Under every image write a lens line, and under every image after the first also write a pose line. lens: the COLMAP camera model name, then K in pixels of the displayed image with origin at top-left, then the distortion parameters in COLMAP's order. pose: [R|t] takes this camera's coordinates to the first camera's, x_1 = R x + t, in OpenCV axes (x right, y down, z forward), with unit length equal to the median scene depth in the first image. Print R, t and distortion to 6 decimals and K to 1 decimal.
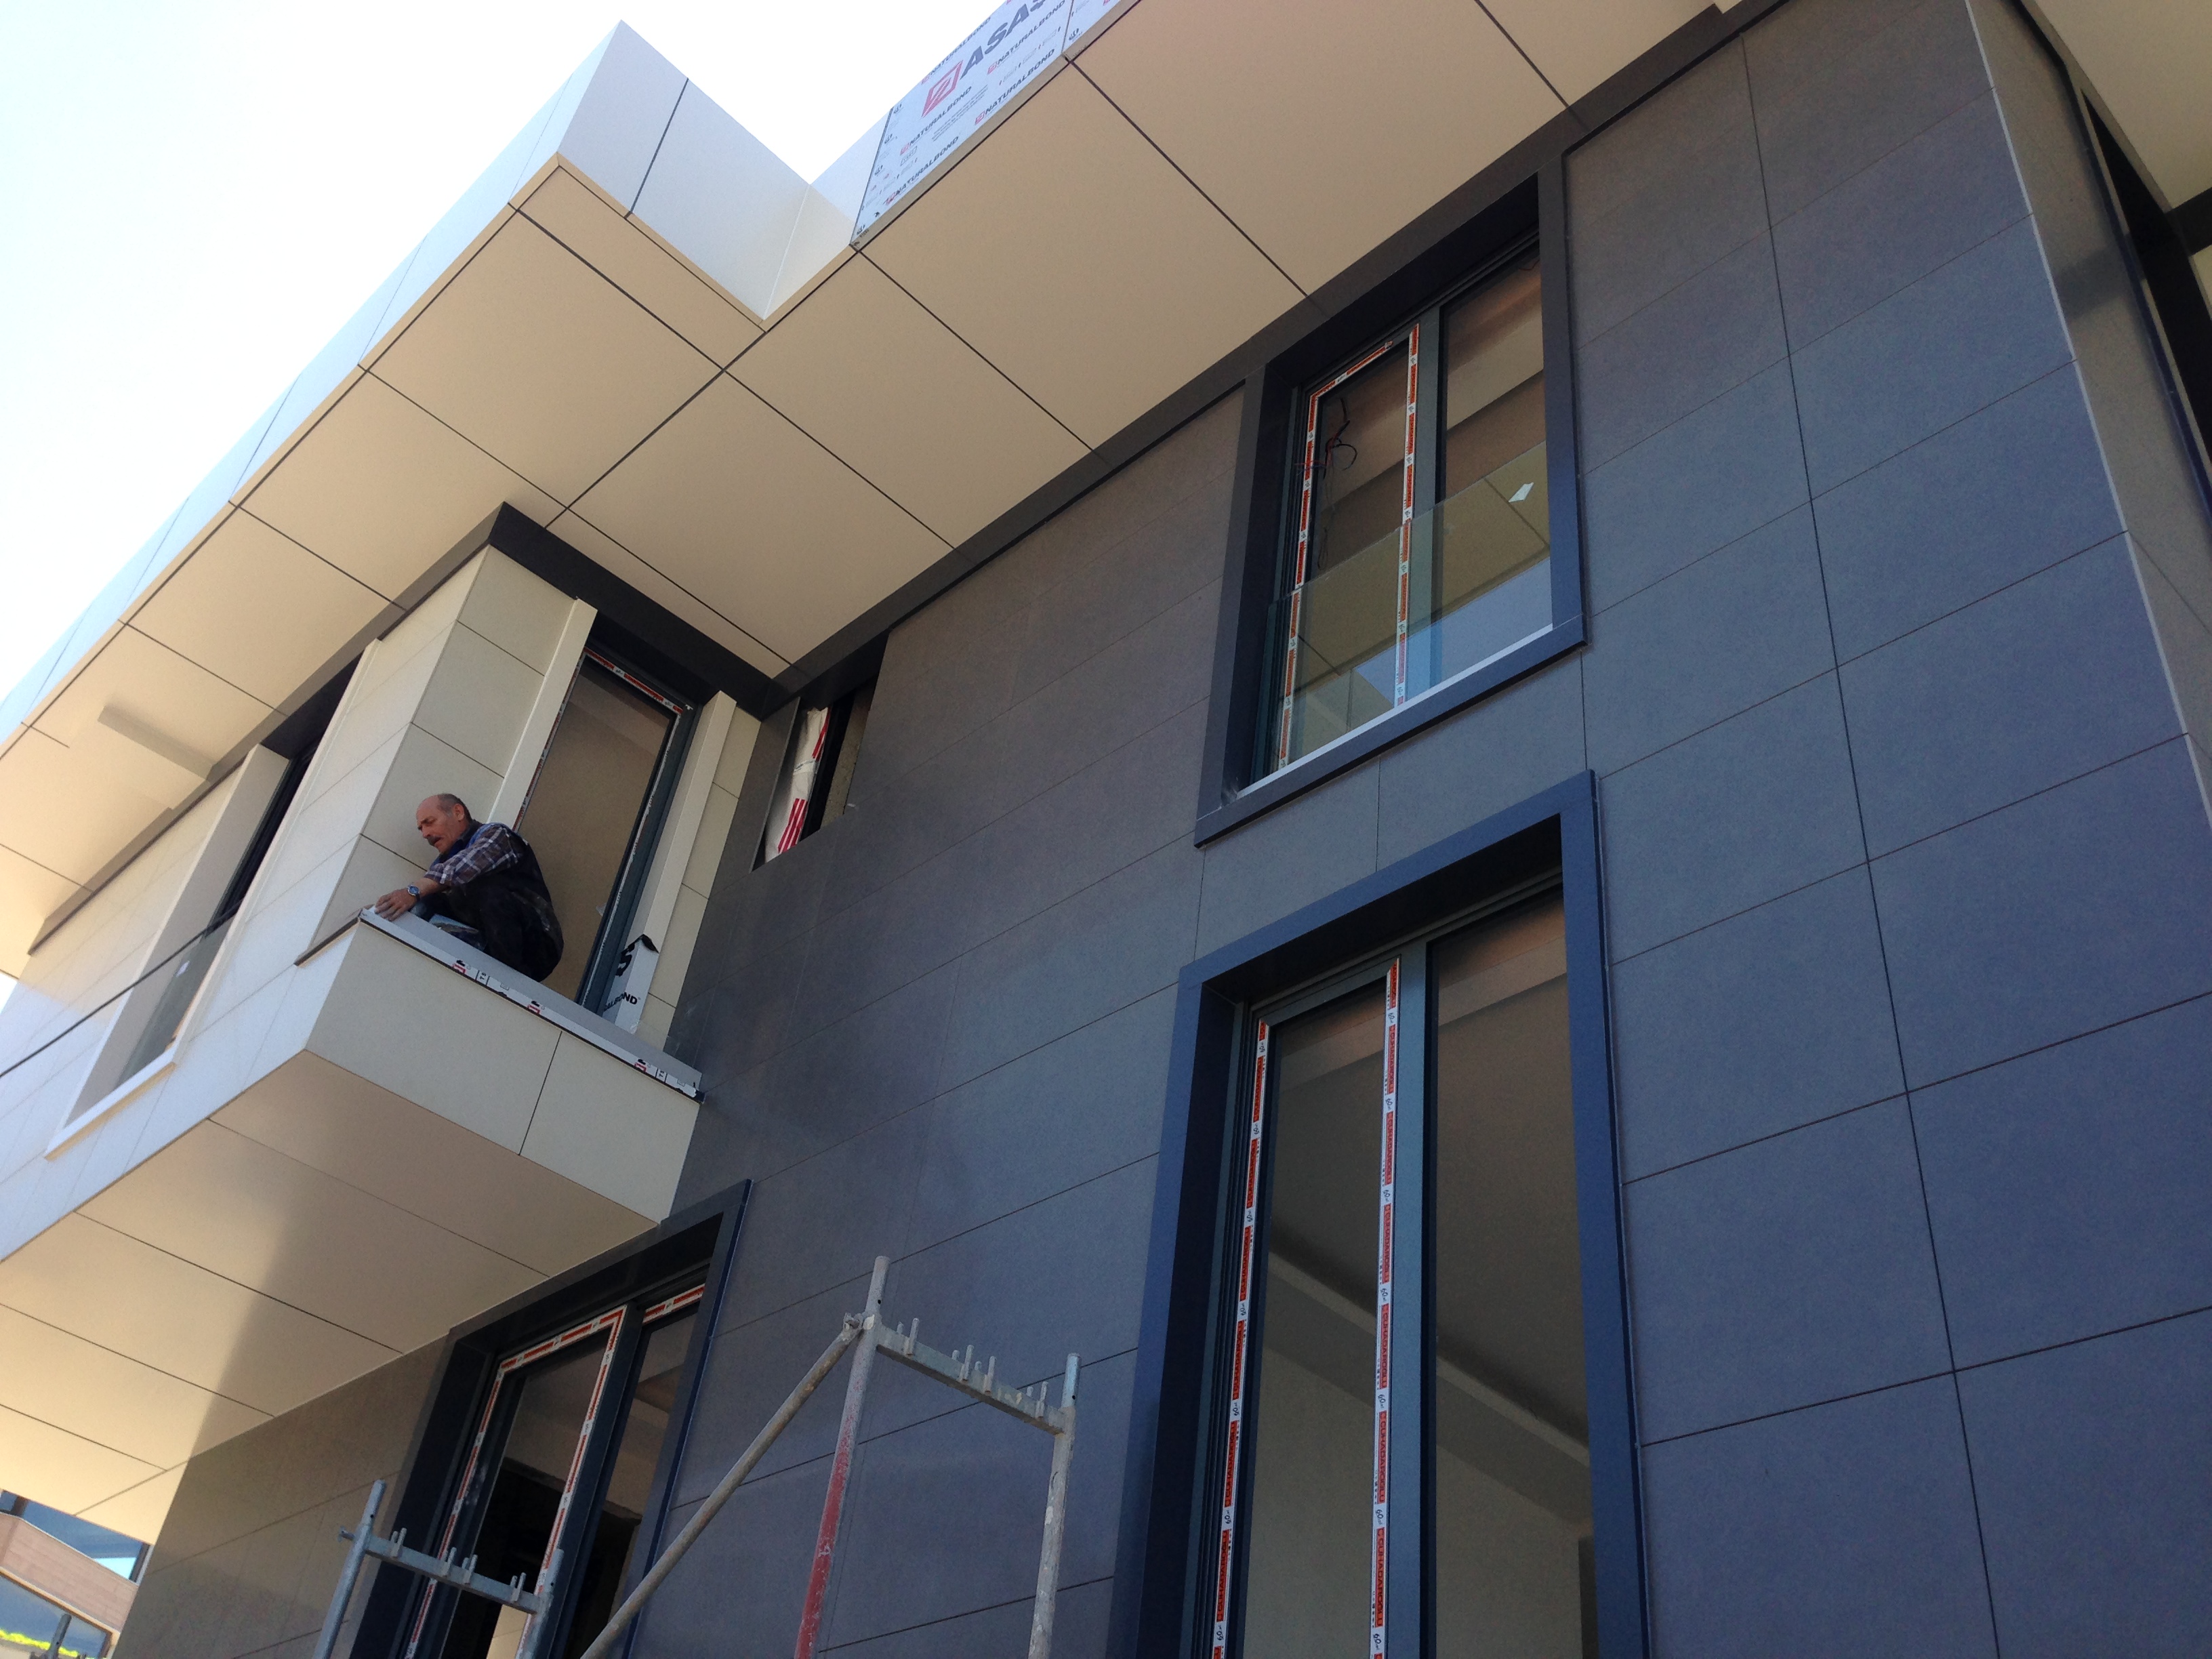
lens RADIAL K [[2022.1, 0, 1106.0], [0, 2022.1, 829.5], [0, 0, 1]] dist [0.078517, -0.000791]
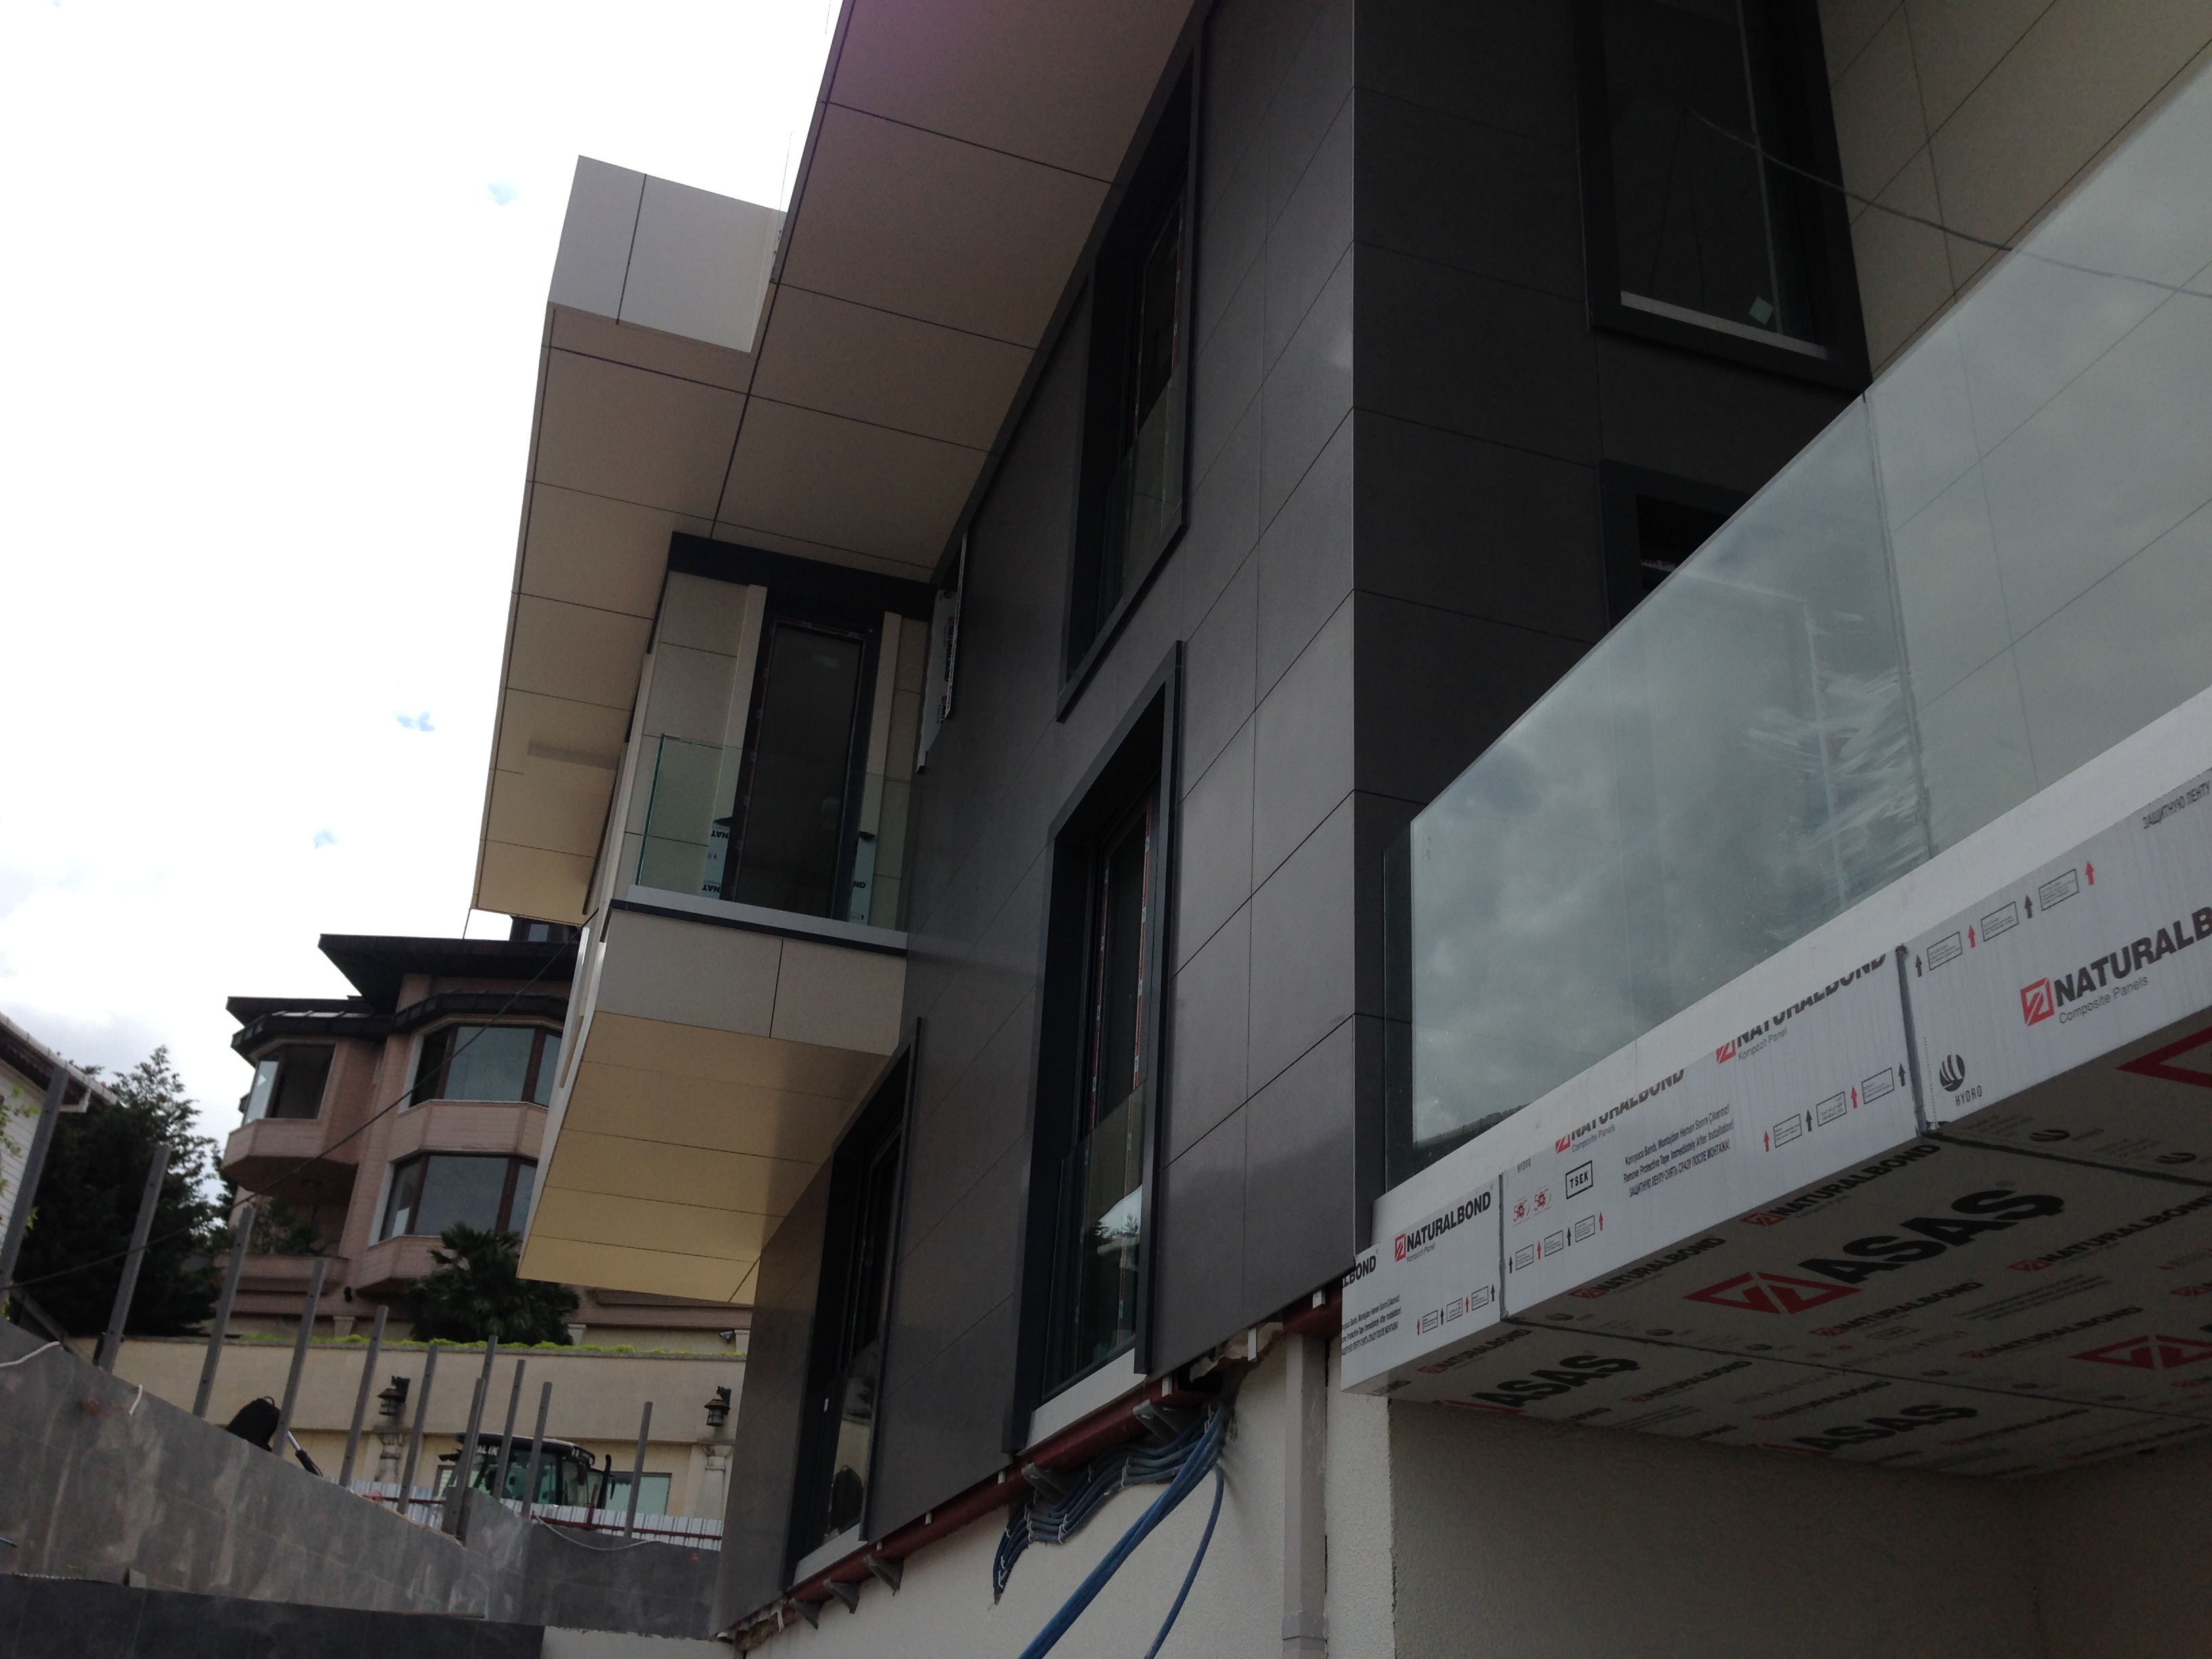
lens RADIAL K [[2022.1, 0, 1106.0], [0, 2022.1, 829.5], [0, 0, 1]] dist [0.078517, -0.000791]
pose [[0.891289, -0.261839, -0.370194, 0.366638], [0.322807, 0.939754, 0.112509, -0.041504], [0.318432, -0.219779, 0.922116, -0.124287]]
